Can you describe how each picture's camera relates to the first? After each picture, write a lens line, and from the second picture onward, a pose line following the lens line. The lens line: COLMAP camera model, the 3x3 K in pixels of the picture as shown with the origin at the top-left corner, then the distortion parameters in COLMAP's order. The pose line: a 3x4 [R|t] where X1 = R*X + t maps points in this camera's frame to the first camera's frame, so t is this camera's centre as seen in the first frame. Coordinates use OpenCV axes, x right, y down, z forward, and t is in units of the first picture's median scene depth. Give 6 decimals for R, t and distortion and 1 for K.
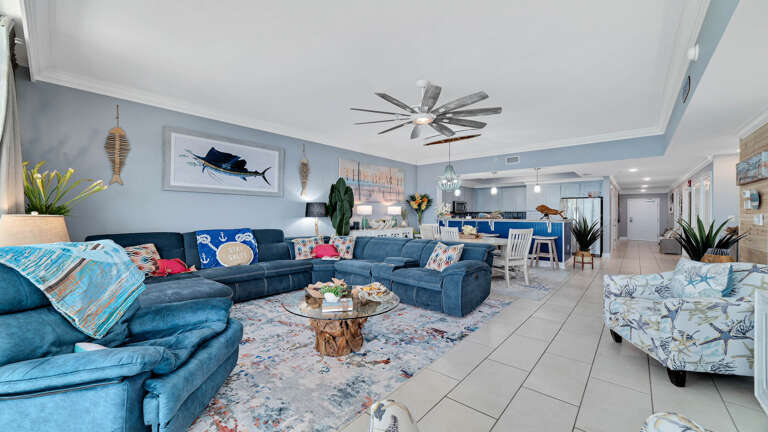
lens RADIAL K [[295.9, 0, 384.0], [0, 295.9, 216.0], [0, 0, 1]] dist [-0.010769, 0.000157]
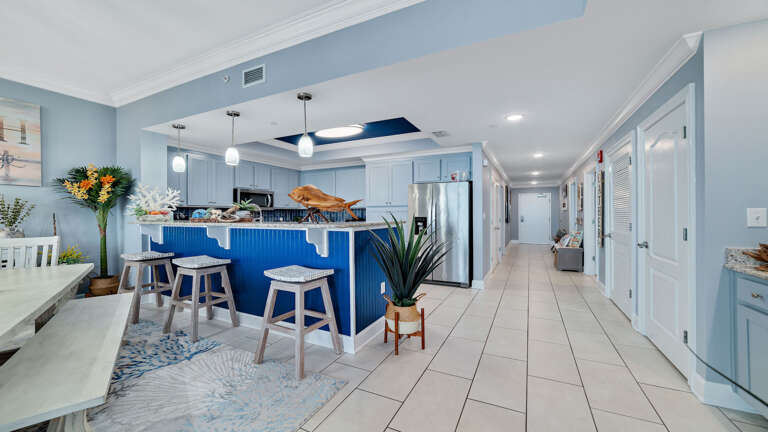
lens RADIAL K [[295.9, 0, 384.0], [0, 295.9, 216.0], [0, 0, 1]] dist [-0.010769, 0.000157]
pose [[0.968811, -0.008025, 0.247669, 0.434057], [0.008361, 0.999965, -0.000305, 0.002721], [-0.247658, 0.002366, 0.968845, 0.486703]]
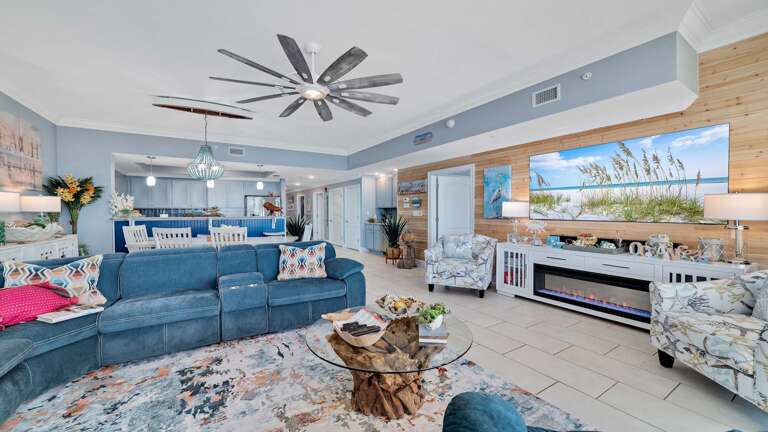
lens RADIAL K [[295.9, 0, 384.0], [0, 295.9, 216.0], [0, 0, 1]] dist [-0.010769, 0.000157]
pose [[0.297440, -0.016664, 0.954595, -0.257018], [0.008223, 0.999855, 0.014892, -0.000232], [-0.954705, 0.003421, 0.297534, 0.252358]]
